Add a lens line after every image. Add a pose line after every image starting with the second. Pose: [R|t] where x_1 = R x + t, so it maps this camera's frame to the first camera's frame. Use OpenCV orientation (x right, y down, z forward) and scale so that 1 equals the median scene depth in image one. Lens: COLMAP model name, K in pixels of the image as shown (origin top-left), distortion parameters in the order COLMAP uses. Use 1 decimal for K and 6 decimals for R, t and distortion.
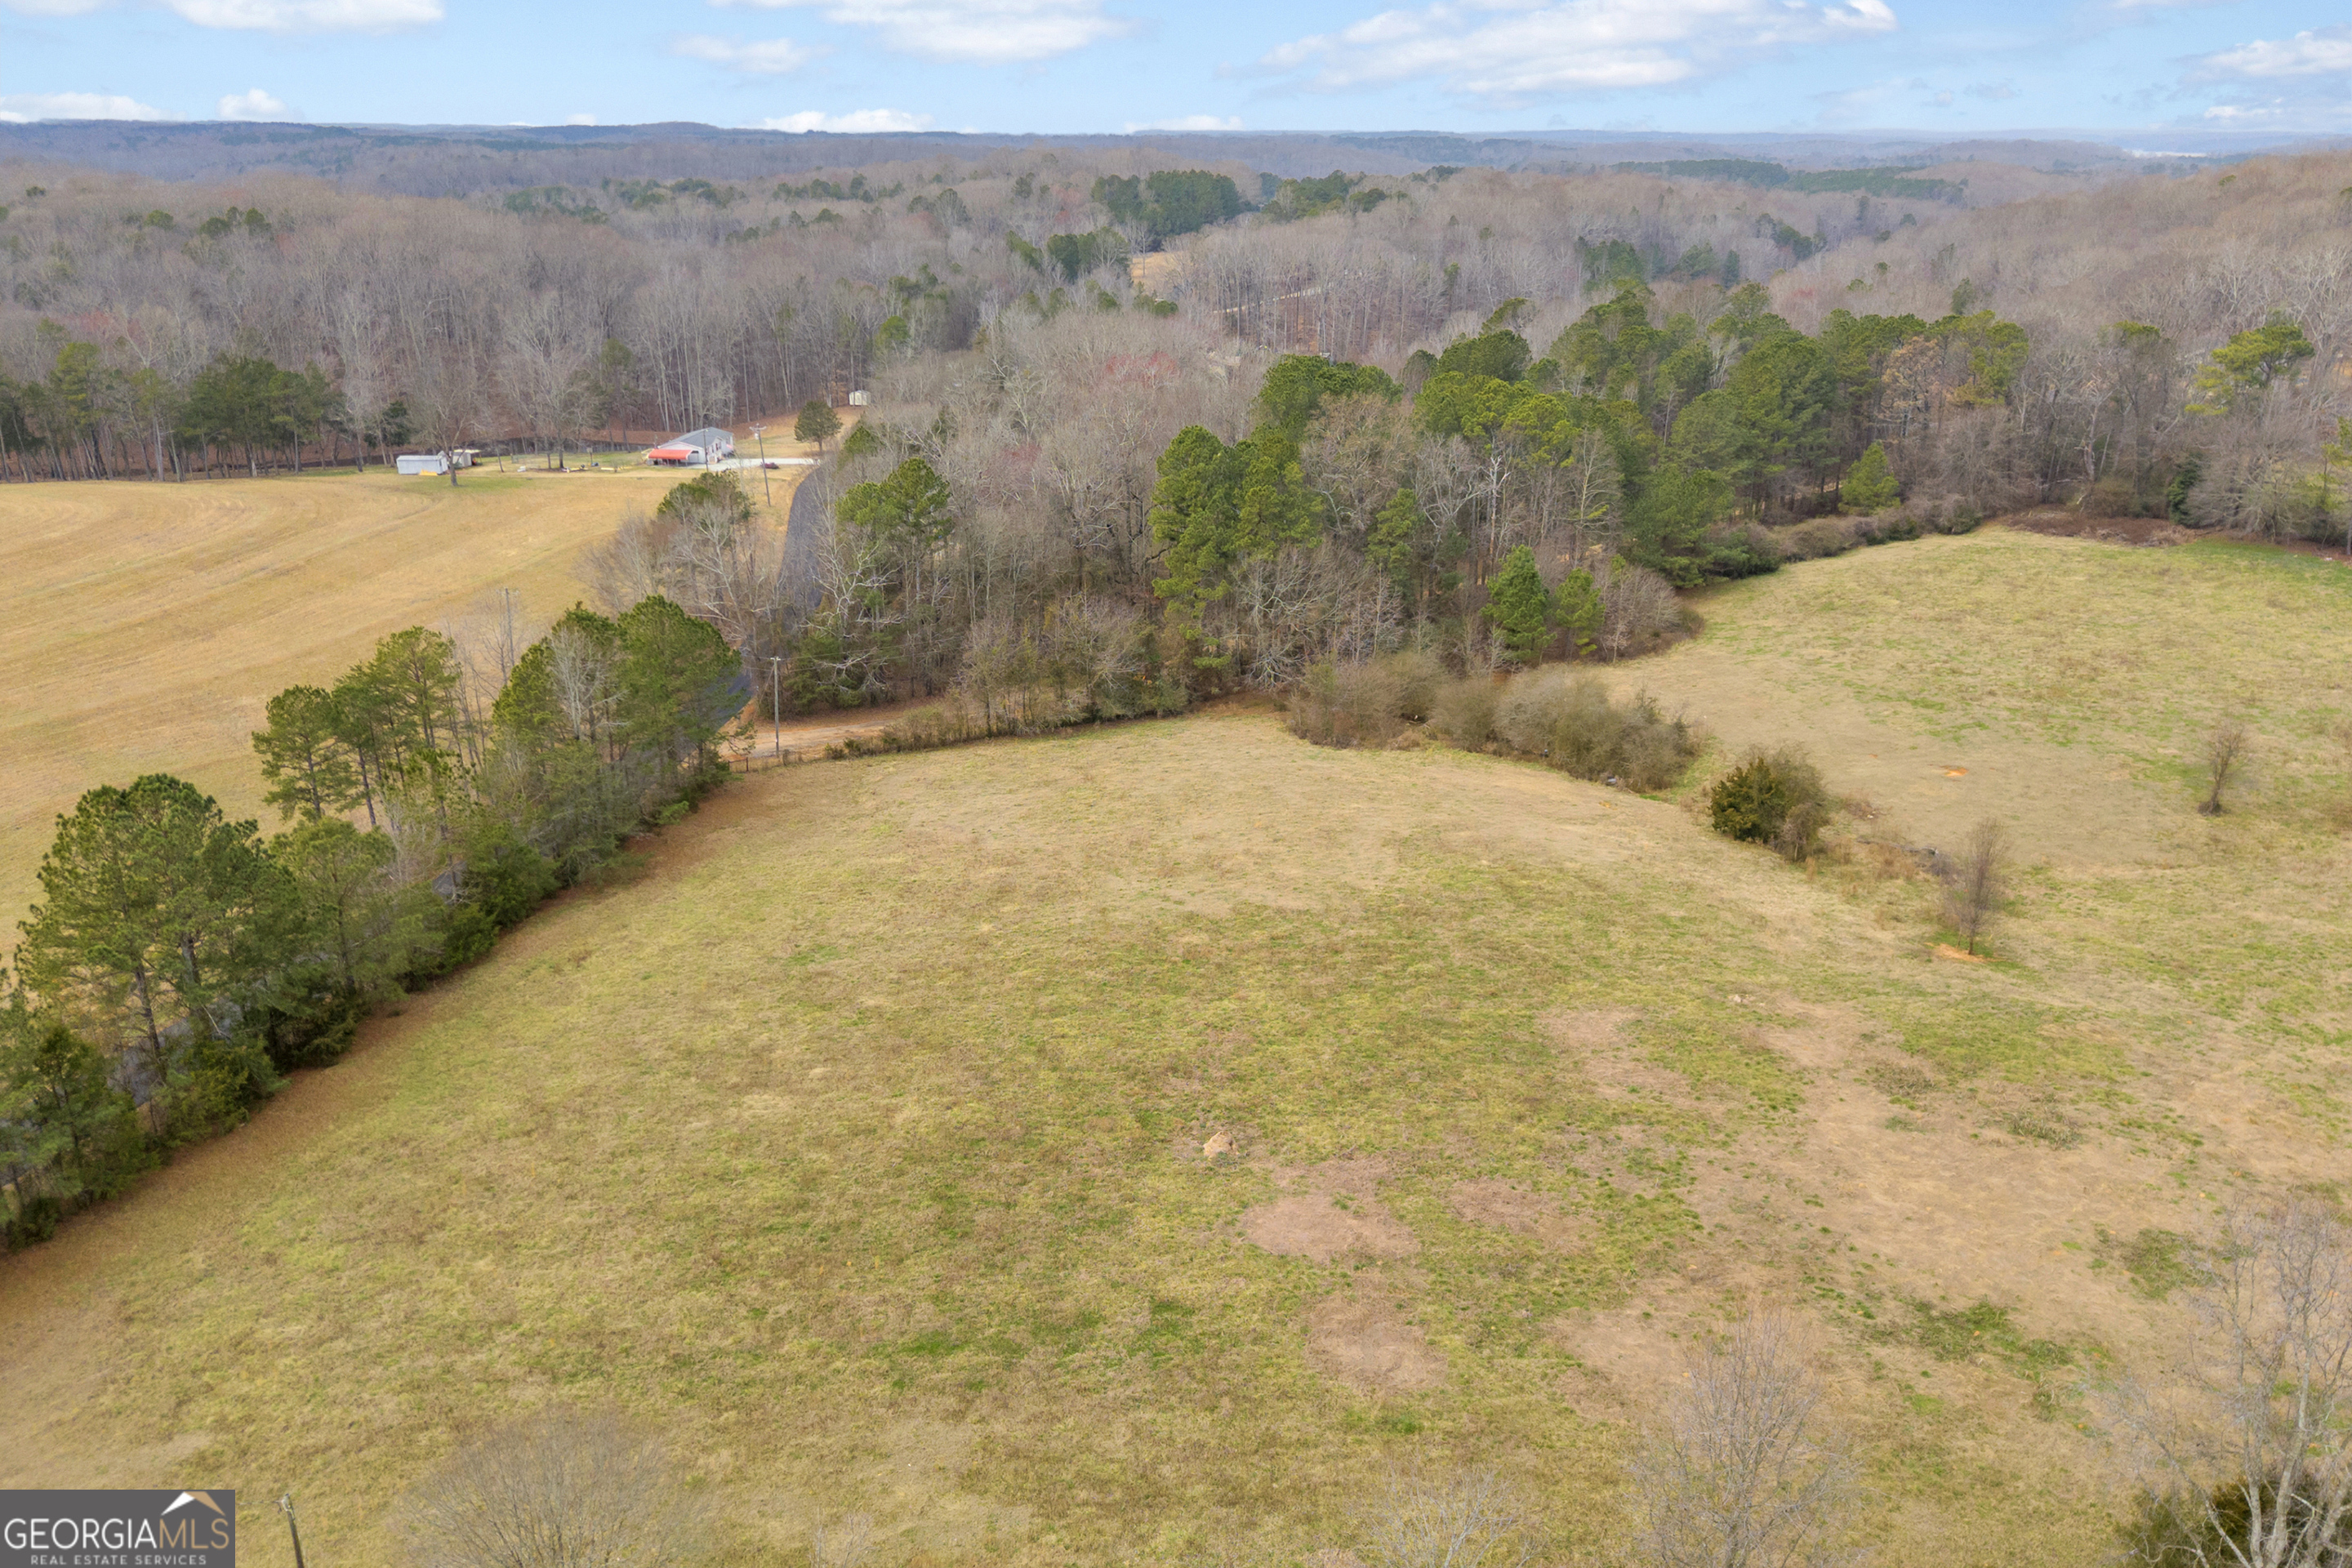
lens RADIAL K [[1775.2, 0, 1179.8], [0, 1775.2, 788.1], [0, 0, 1]] dist [0.058044, -0.050541]
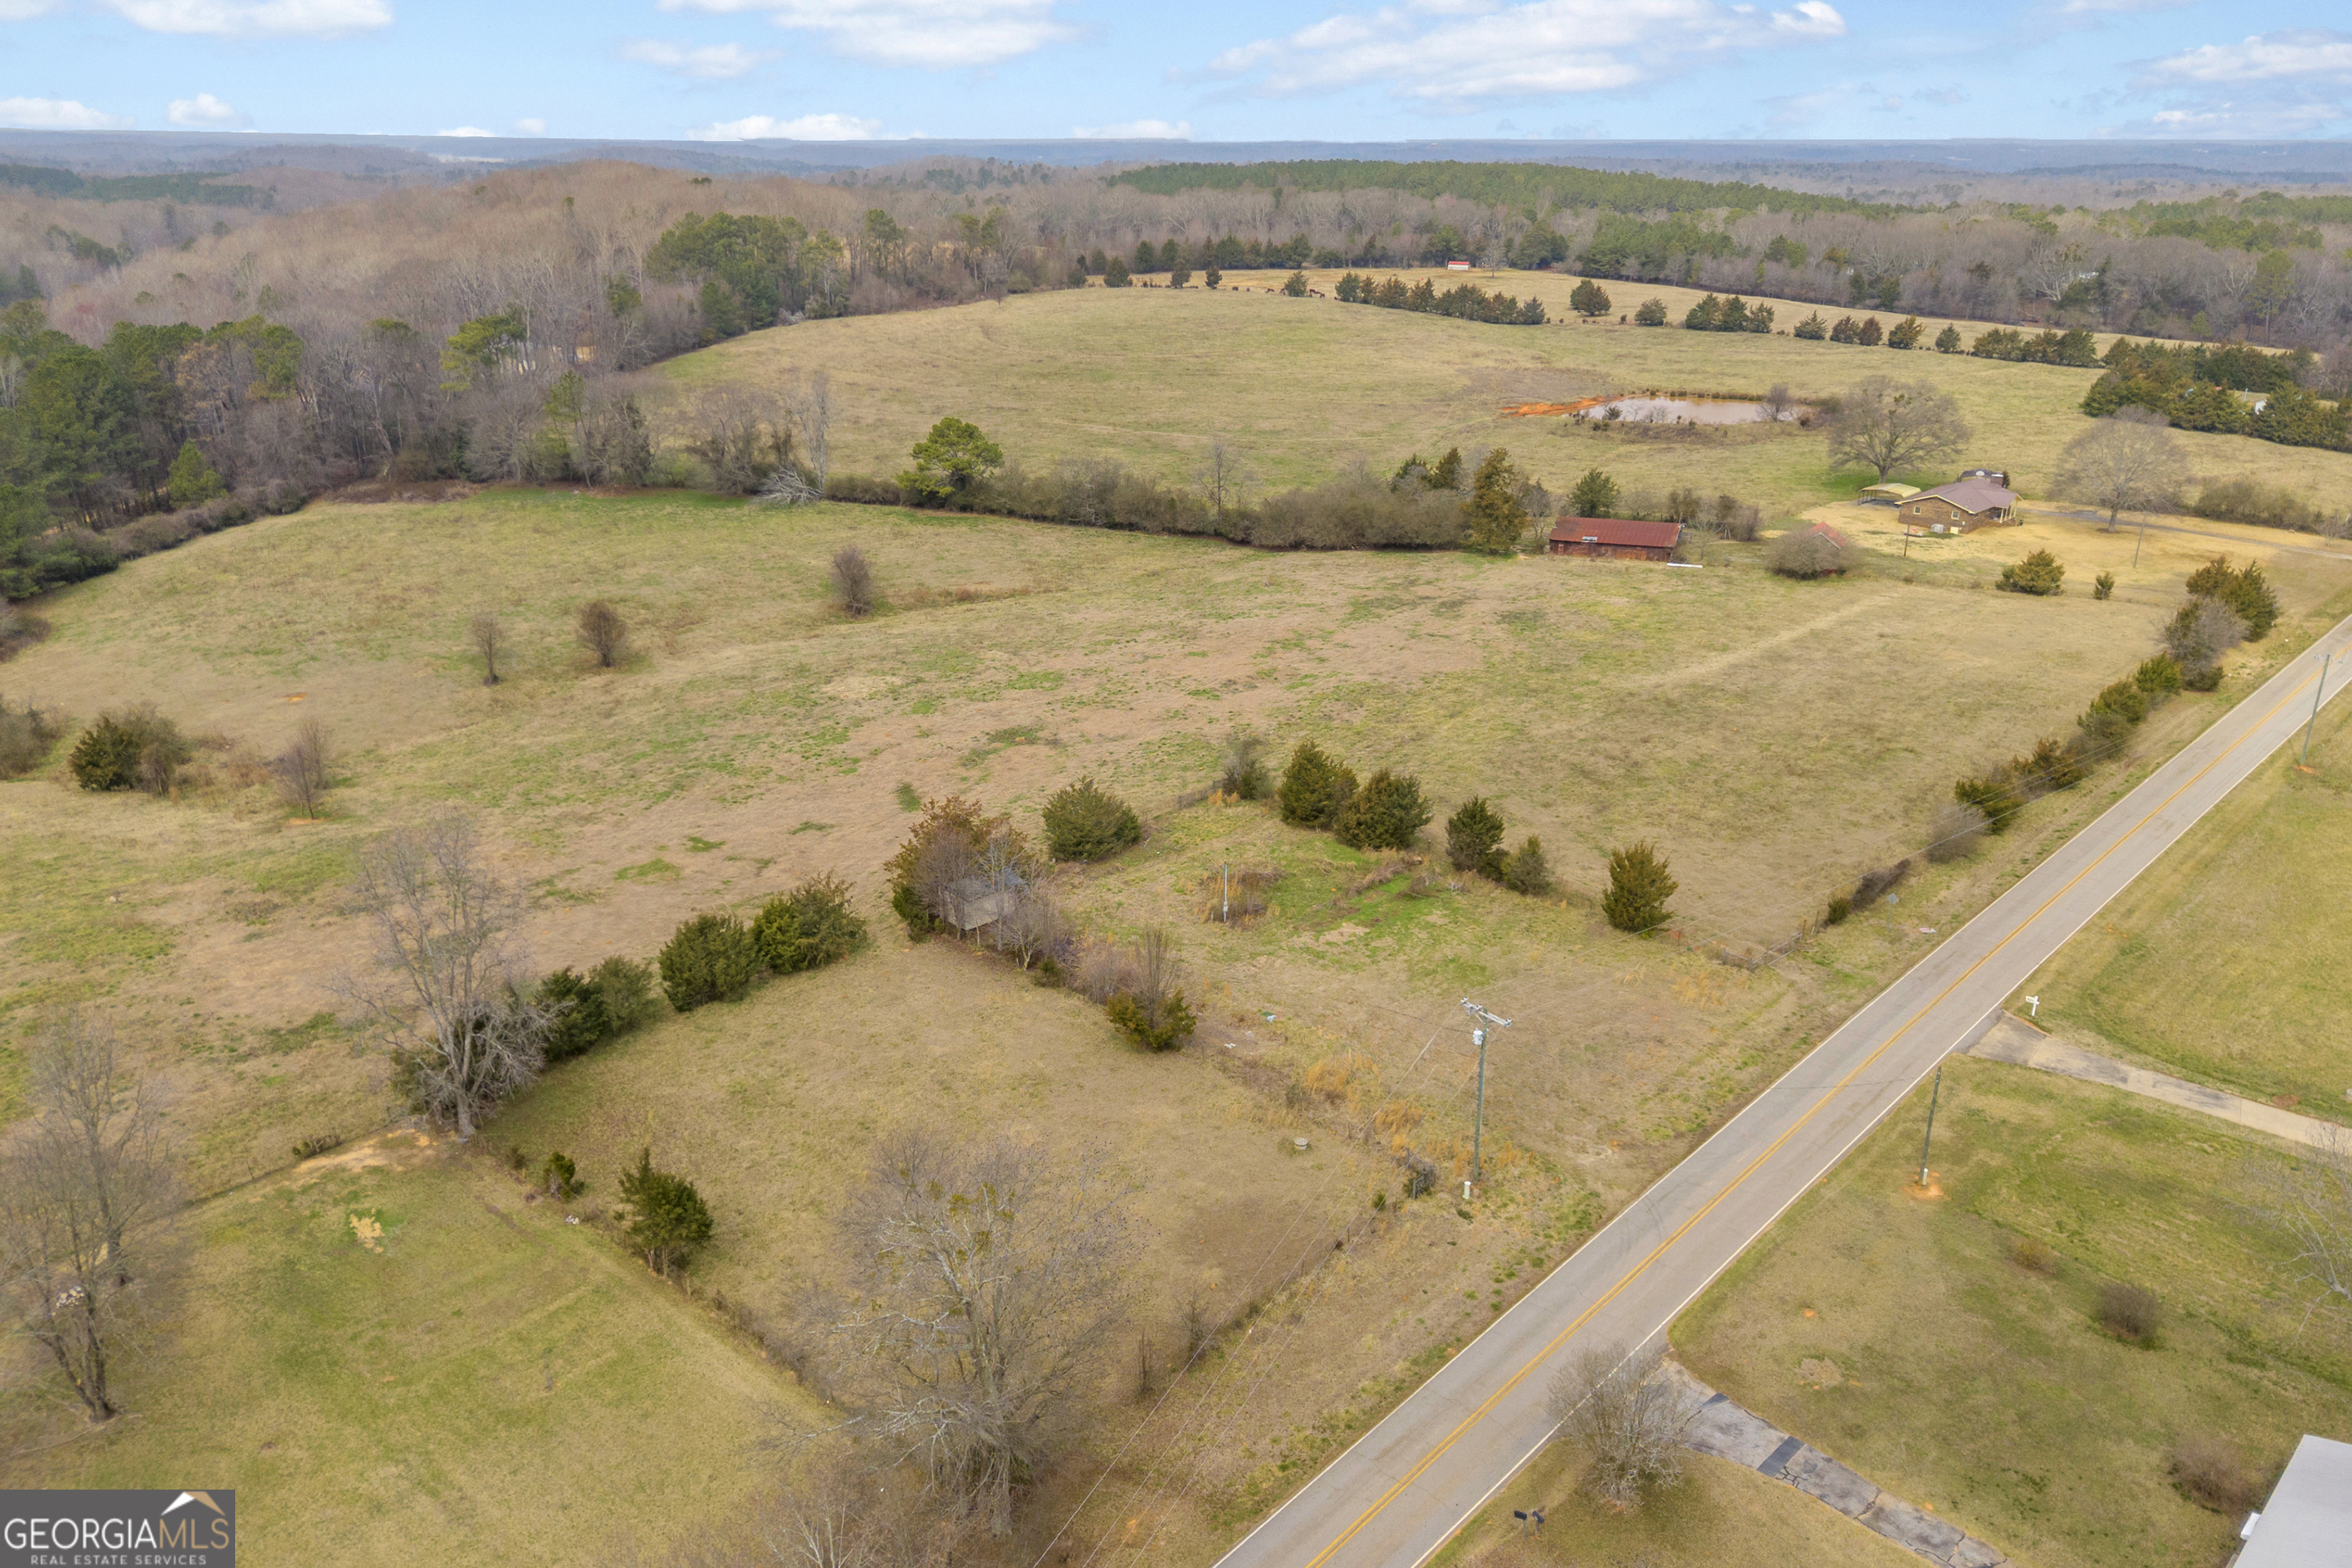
lens RADIAL K [[1775.2, 0, 1198.3], [0, 1775.2, 794.5], [0, 0, 1]] dist [0.058044, -0.050541]
pose [[0.674660, -0.252726, 0.693515, -0.011459], [0.250596, 0.962177, 0.106847, 0.068227], [-0.694287, 0.101707, 0.712475, -0.247223]]
